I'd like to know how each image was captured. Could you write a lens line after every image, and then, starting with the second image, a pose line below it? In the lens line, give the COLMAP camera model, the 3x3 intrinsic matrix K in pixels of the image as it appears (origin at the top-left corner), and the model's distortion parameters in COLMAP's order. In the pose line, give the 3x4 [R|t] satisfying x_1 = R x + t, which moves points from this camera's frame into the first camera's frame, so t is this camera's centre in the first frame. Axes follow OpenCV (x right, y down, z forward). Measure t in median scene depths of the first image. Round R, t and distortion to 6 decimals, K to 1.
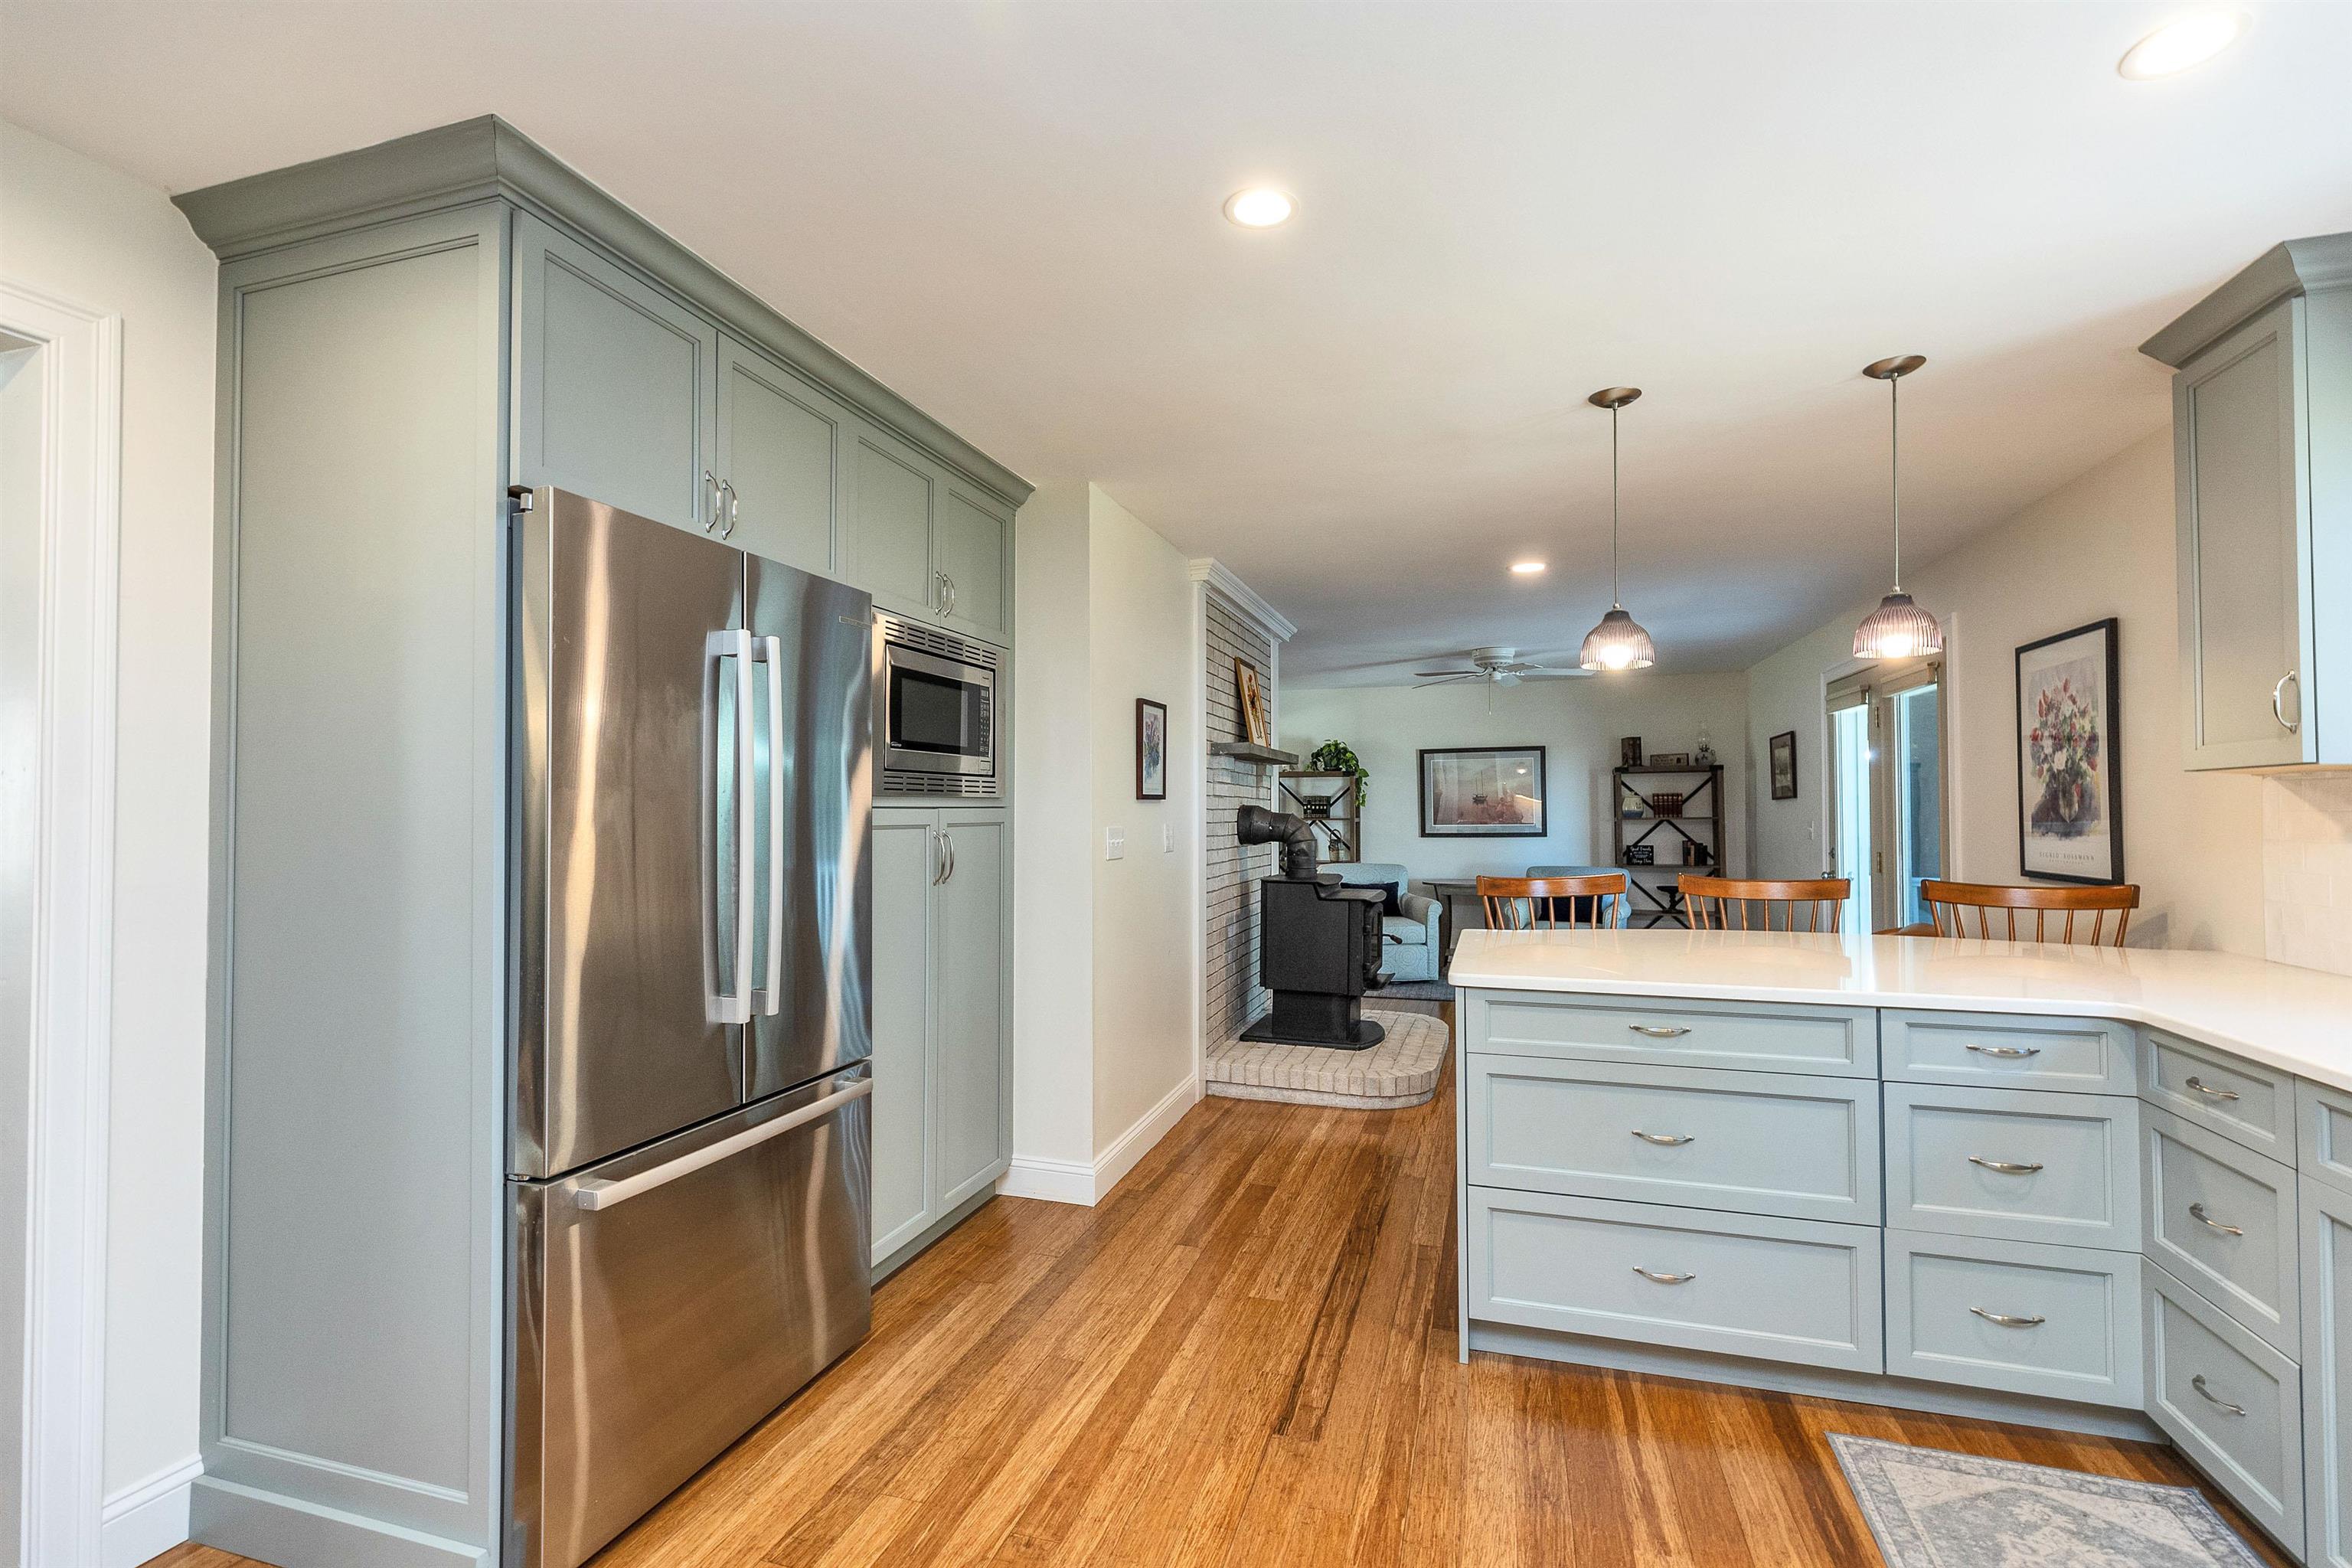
lens RADIAL K [[1054.5, 0, 1164.5], [0, 1054.5, 791.2], [0, 0, 1]] dist [0.006156, -0.002050]
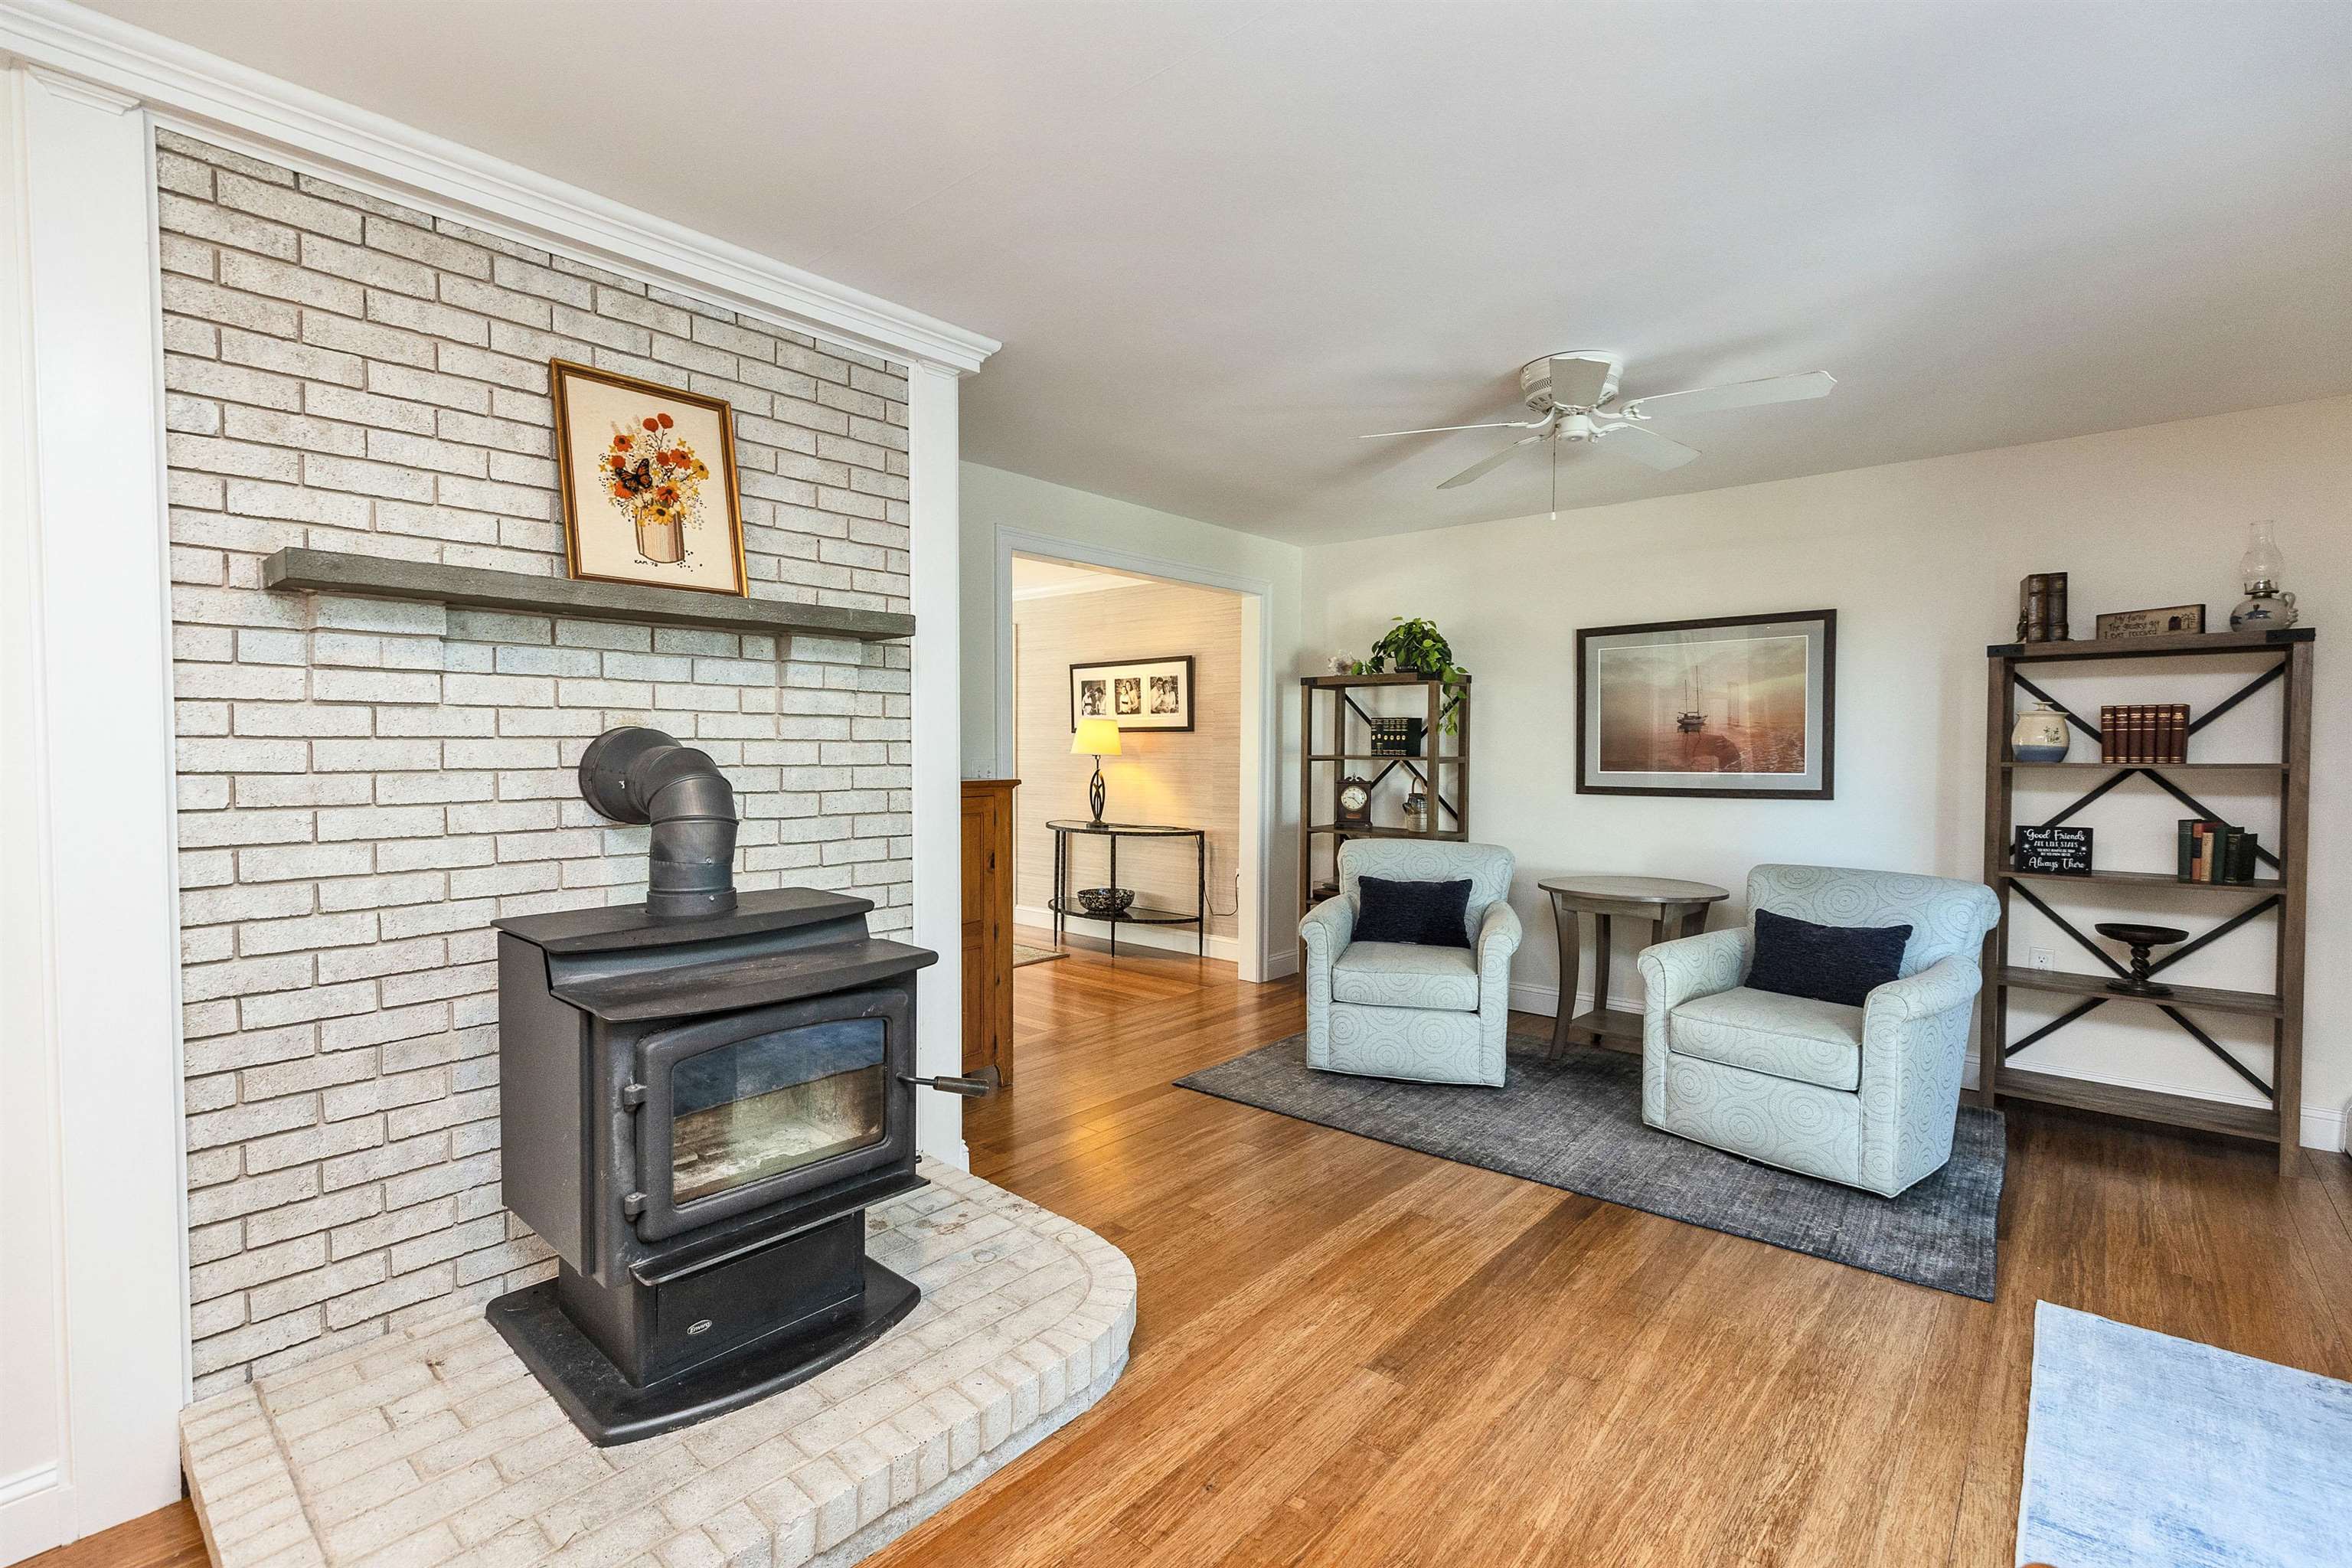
lens RADIAL K [[1054.5, 0, 1169.0], [0, 1054.5, 790.5], [0, 0, 1]] dist [0.006156, -0.002050]
pose [[0.916963, 0.023281, -0.398293, 0.450491], [0.002437, 0.997951, 0.063943, 0.011773], [0.398965, -0.059604, 0.915027, 0.714387]]
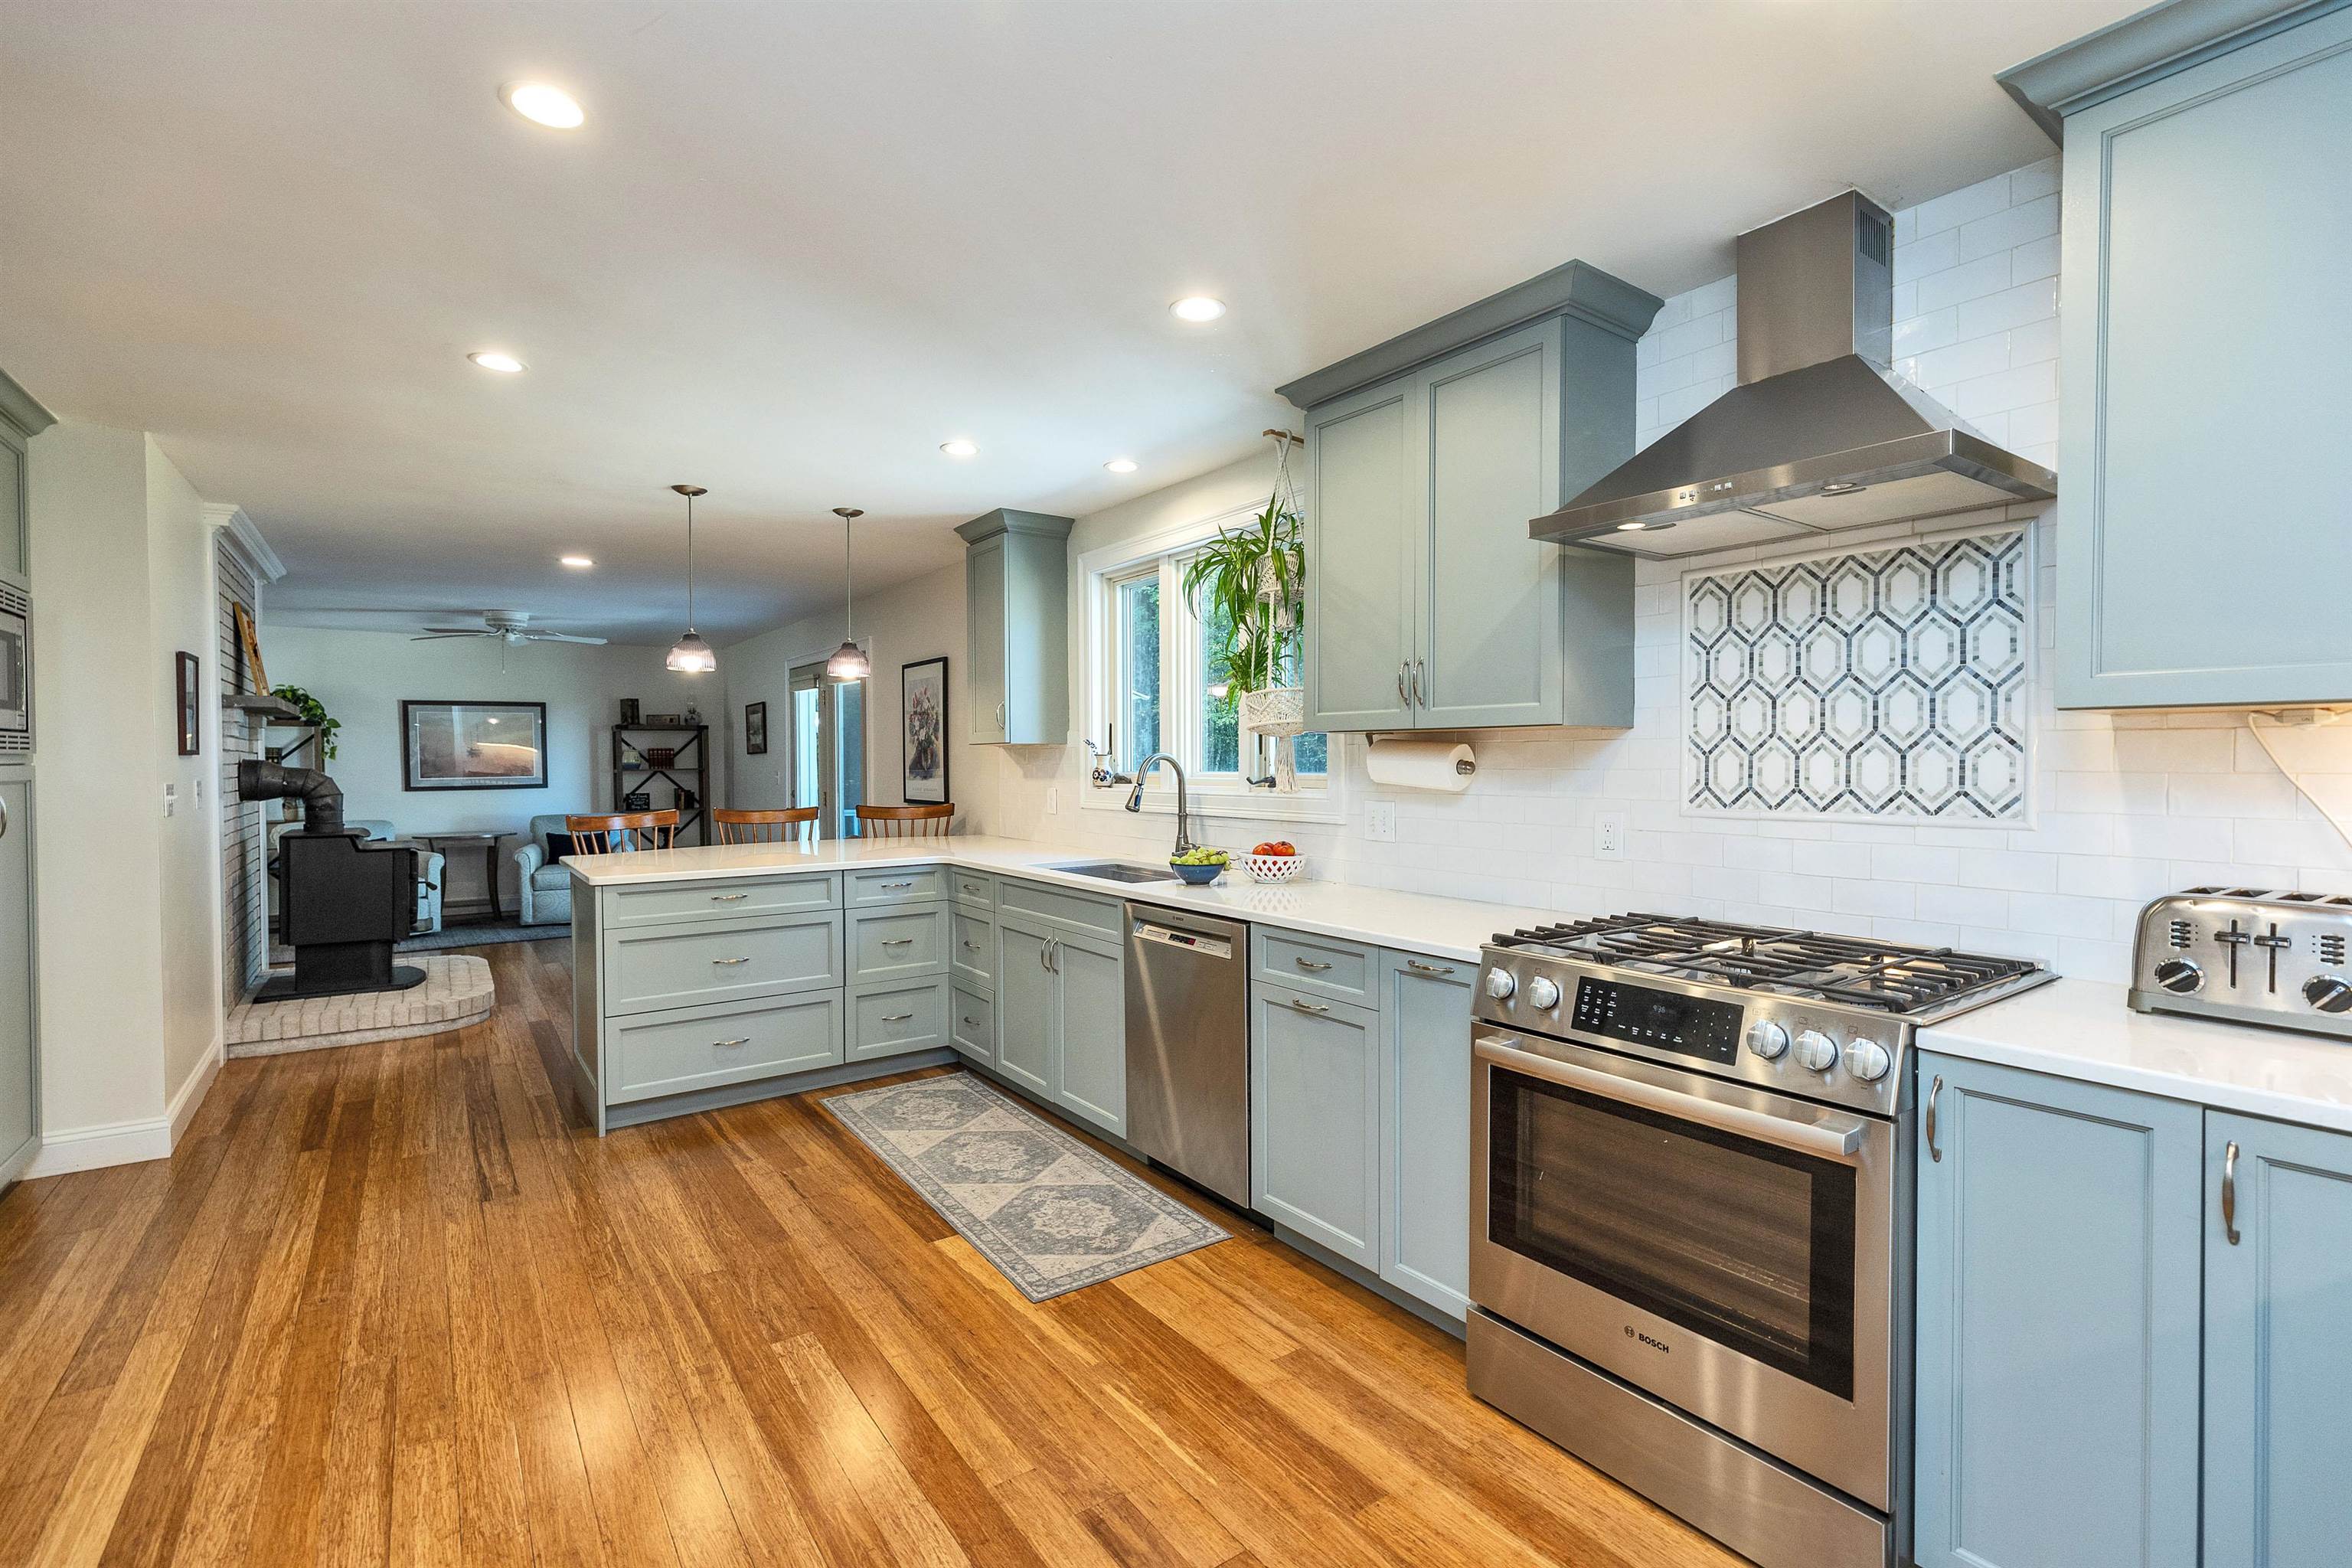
lens RADIAL K [[1054.5, 0, 1177.2], [0, 1054.5, 773.2], [0, 0, 1]] dist [0.006156, -0.002050]
pose [[0.593732, -0.011242, 0.804584, -0.193666], [-0.012573, 0.999651, 0.023246, -0.007218], [-0.804565, -0.023918, 0.593383, -0.236846]]
